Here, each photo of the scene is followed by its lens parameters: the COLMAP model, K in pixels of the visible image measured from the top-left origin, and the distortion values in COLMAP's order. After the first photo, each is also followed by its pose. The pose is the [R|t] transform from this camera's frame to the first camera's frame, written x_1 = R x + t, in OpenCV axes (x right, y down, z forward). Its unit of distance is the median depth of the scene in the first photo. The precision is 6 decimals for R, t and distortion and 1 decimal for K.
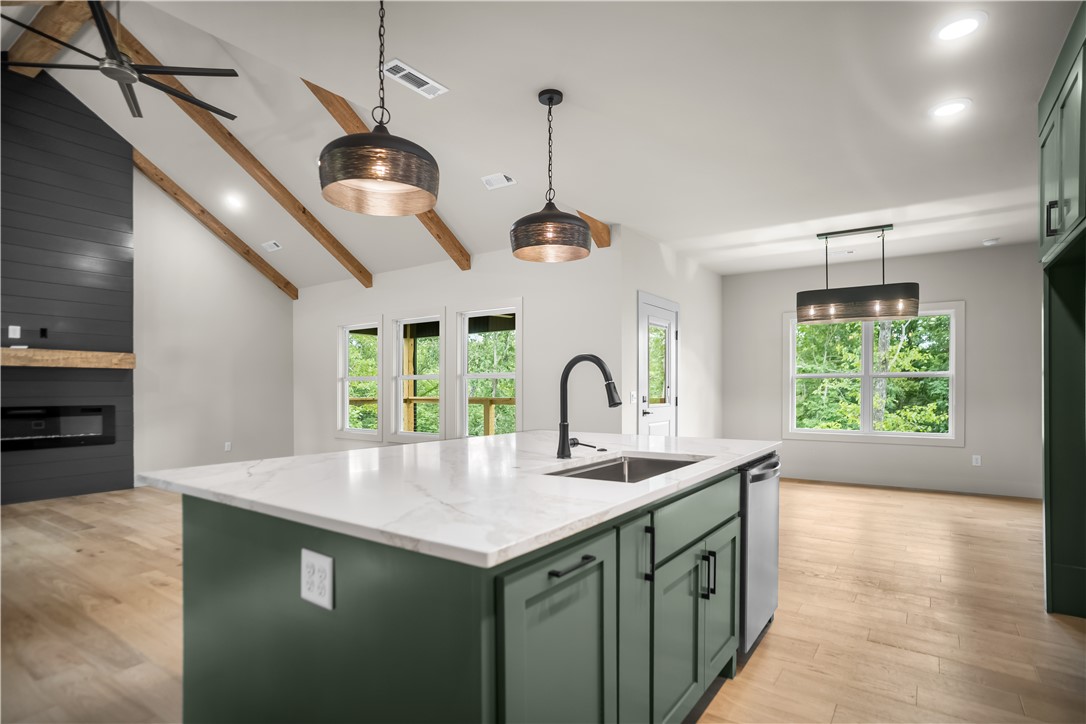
lens RADIAL K [[551.7, 0, 549.8], [0, 551.7, 391.9], [0, 0, 1]] dist [-0.043672, 0.025540]
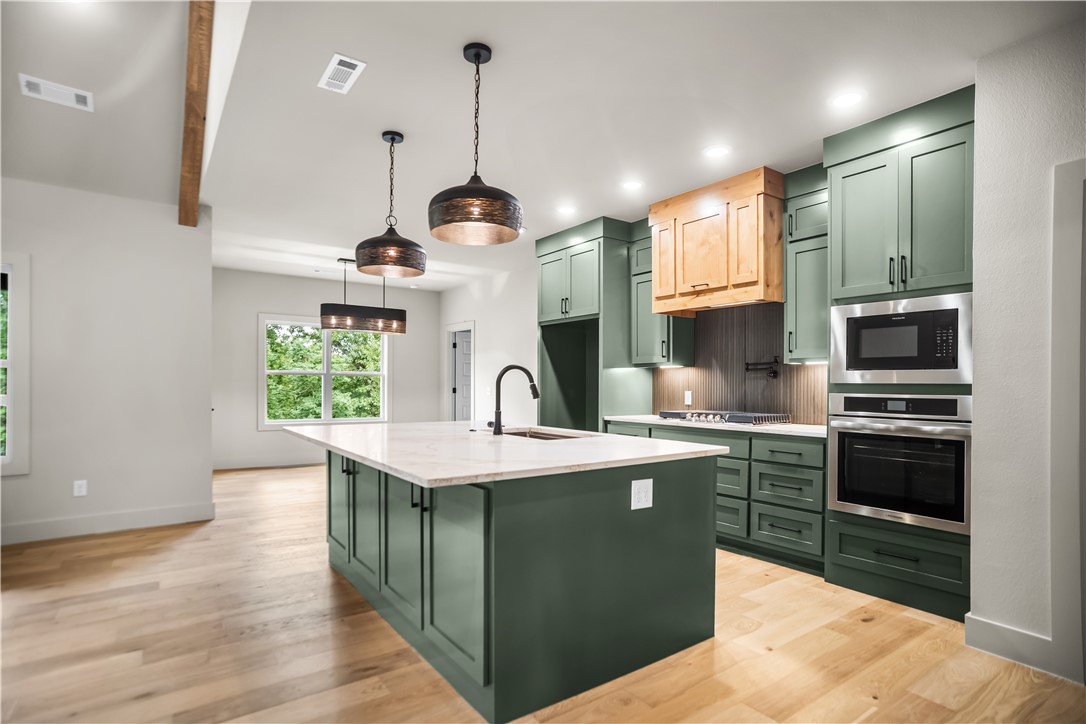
lens RADIAL K [[551.7, 0, 554.3], [0, 551.7, 386.6], [0, 0, 1]] dist [-0.043672, 0.025540]
pose [[0.320081, -0.003148, 0.947385, -0.861555], [0.001340, 0.999995, 0.002870, -0.008590], [-0.947389, 0.000350, 0.320084, 0.262328]]
